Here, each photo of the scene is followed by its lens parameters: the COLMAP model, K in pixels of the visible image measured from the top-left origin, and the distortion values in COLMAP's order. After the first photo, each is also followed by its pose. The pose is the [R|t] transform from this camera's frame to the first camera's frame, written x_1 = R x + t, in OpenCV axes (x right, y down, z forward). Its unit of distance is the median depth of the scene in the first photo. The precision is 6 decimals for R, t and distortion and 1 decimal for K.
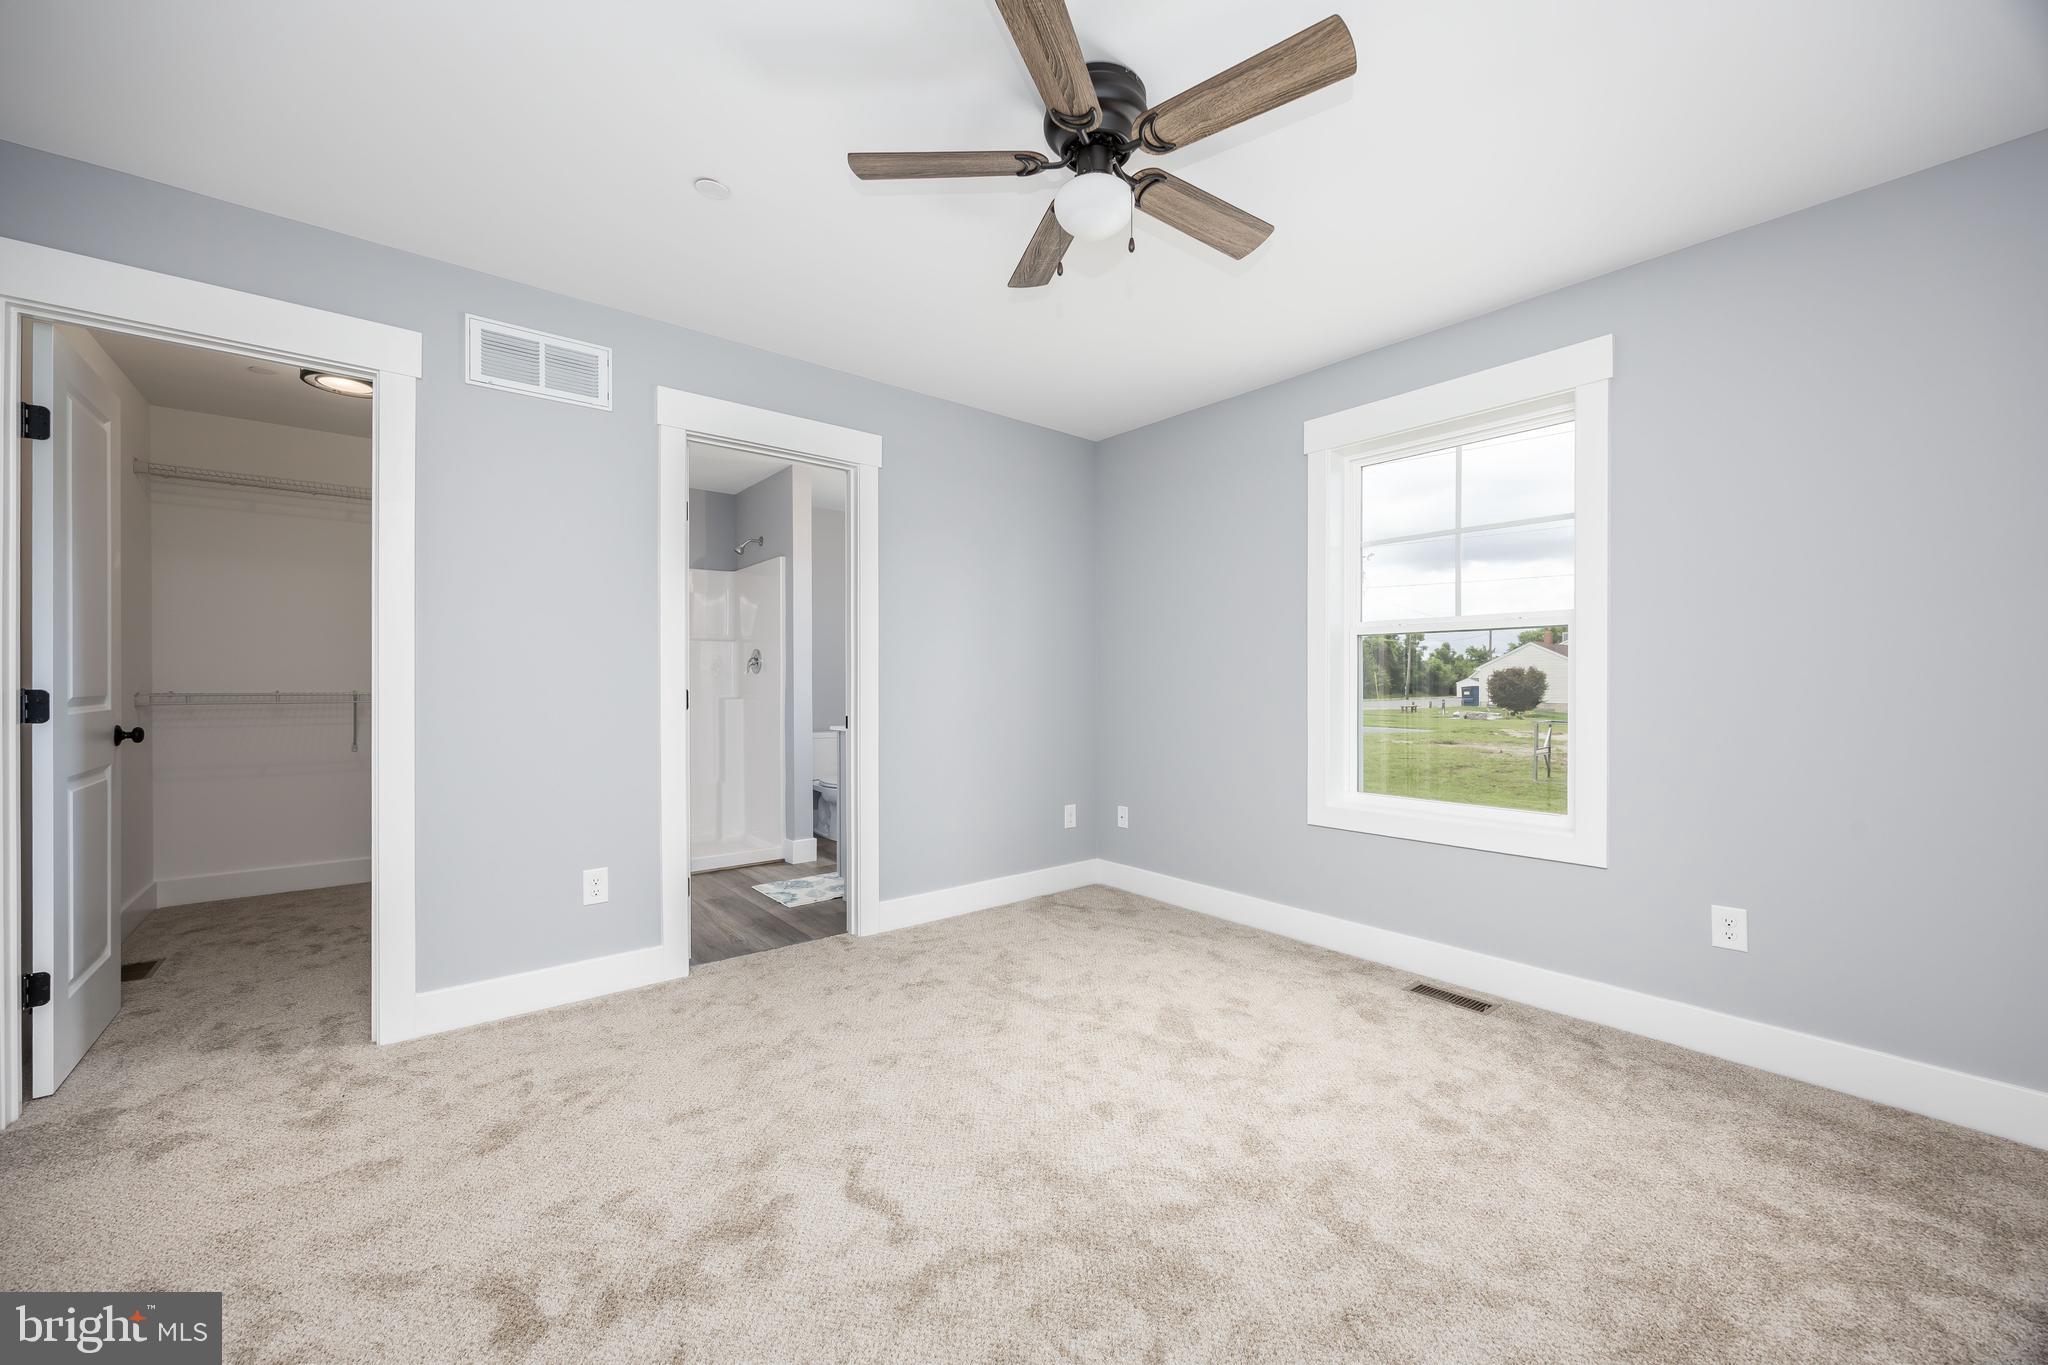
lens RADIAL K [[772.9, 0, 1045.9], [0, 772.9, 678.8], [0, 0, 1]] dist [-0.008906, 0.000114]
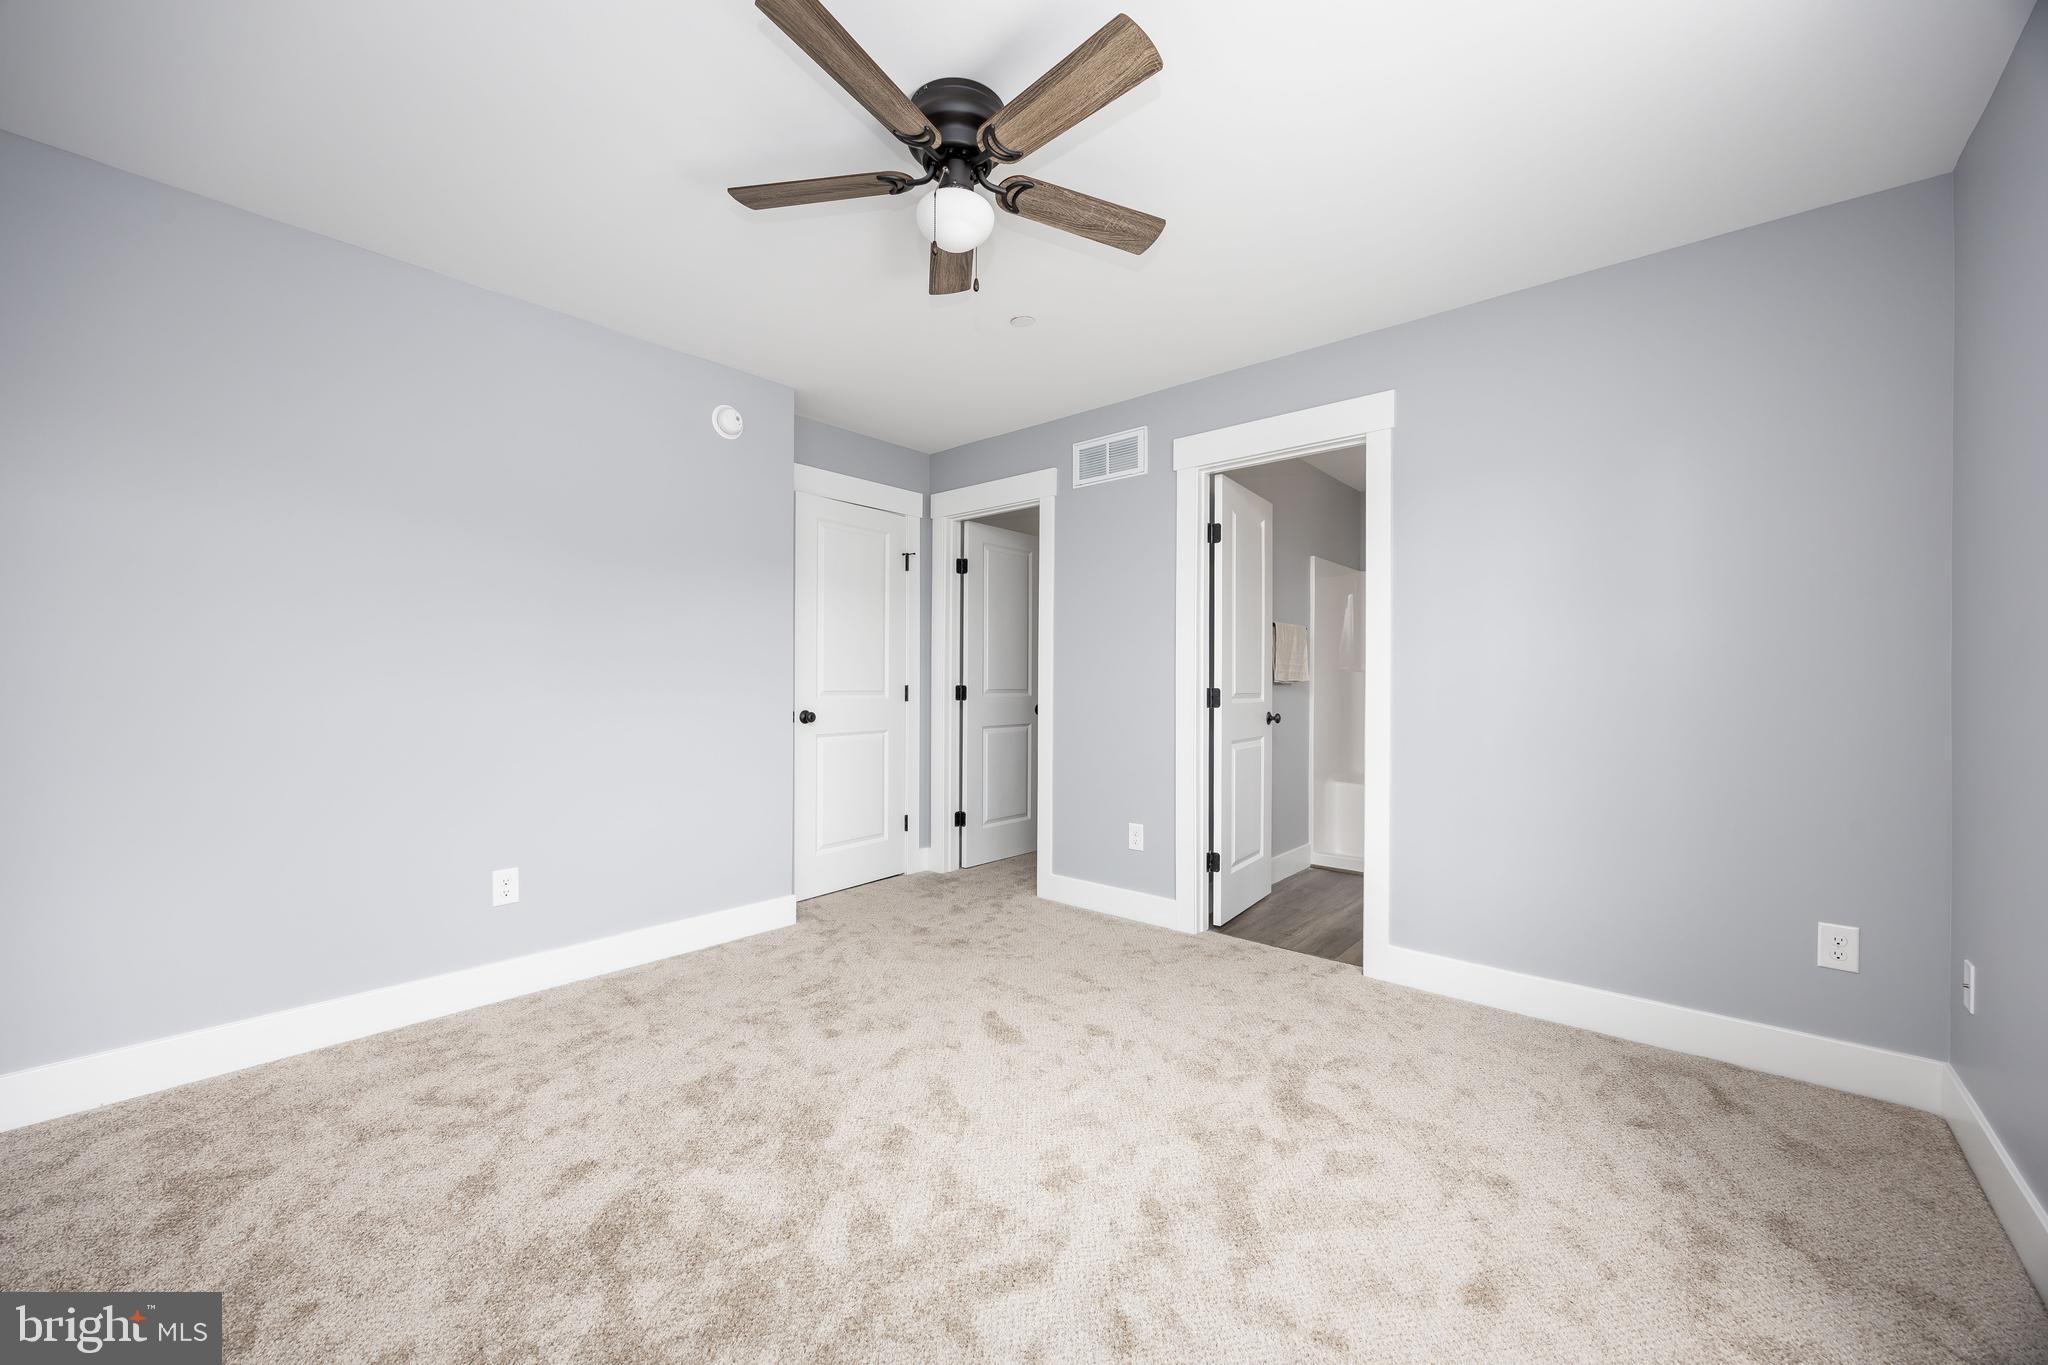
lens RADIAL K [[794.8, 0, 1032.2], [0, 794.8, 676.2], [0, 0, 1]] dist [0.000350, 0.000202]
pose [[0.148201, -0.008897, -0.988917, 0.675857], [0.000639, 0.999960, -0.008901, 0.005230], [0.988957, 0.000687, 0.148201, 0.565934]]
